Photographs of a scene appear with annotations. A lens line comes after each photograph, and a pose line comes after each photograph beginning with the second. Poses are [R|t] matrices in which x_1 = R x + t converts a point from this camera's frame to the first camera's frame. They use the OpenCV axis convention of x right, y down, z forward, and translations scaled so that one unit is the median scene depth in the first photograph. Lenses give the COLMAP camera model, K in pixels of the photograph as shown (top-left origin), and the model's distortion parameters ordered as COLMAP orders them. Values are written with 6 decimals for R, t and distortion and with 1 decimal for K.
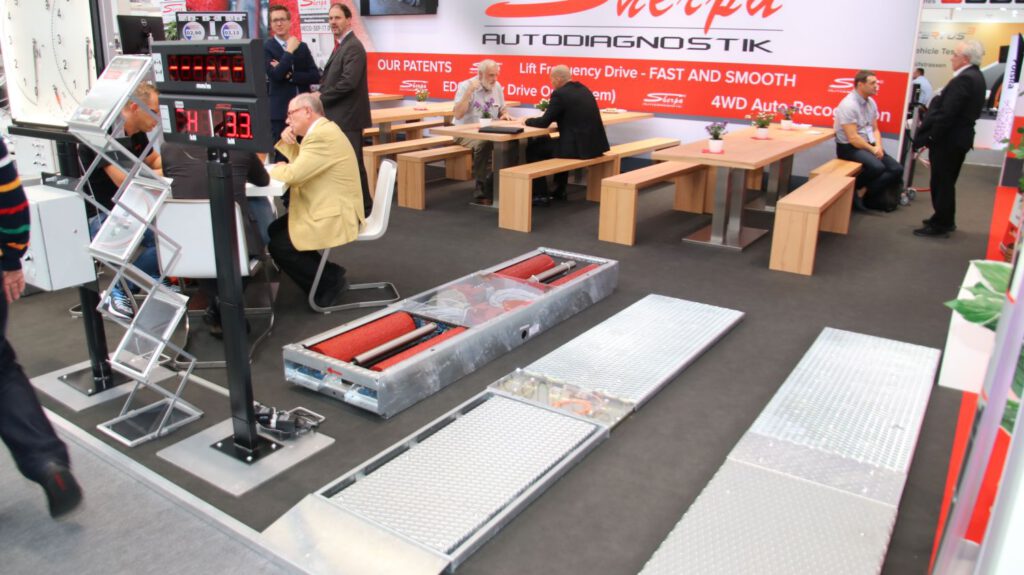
lens RADIAL K [[763.1, 0, 495.0], [0, 763.1, 289.0], [0, 0, 1]] dist [-0.114818, 0.059966]
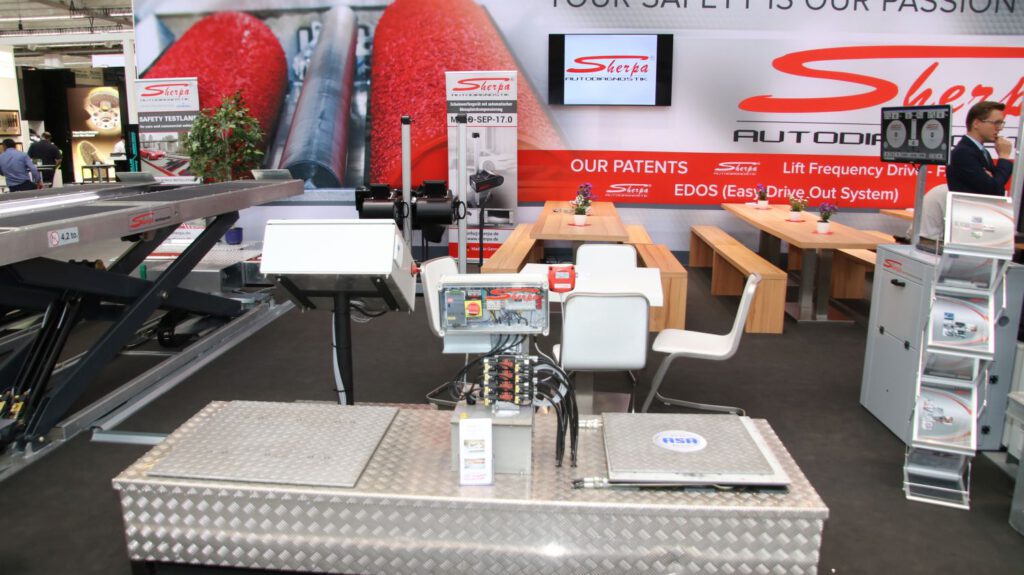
lens RADIAL K [[763.1, 0, 495.0], [0, 763.1, 289.0], [0, 0, 1]] dist [-0.114818, 0.059966]
pose [[0.872168, -0.106366, 0.477504, -0.697256], [0.157866, 0.985052, -0.068921, -0.139724], [-0.463035, 0.135493, 0.875922, 0.387508]]
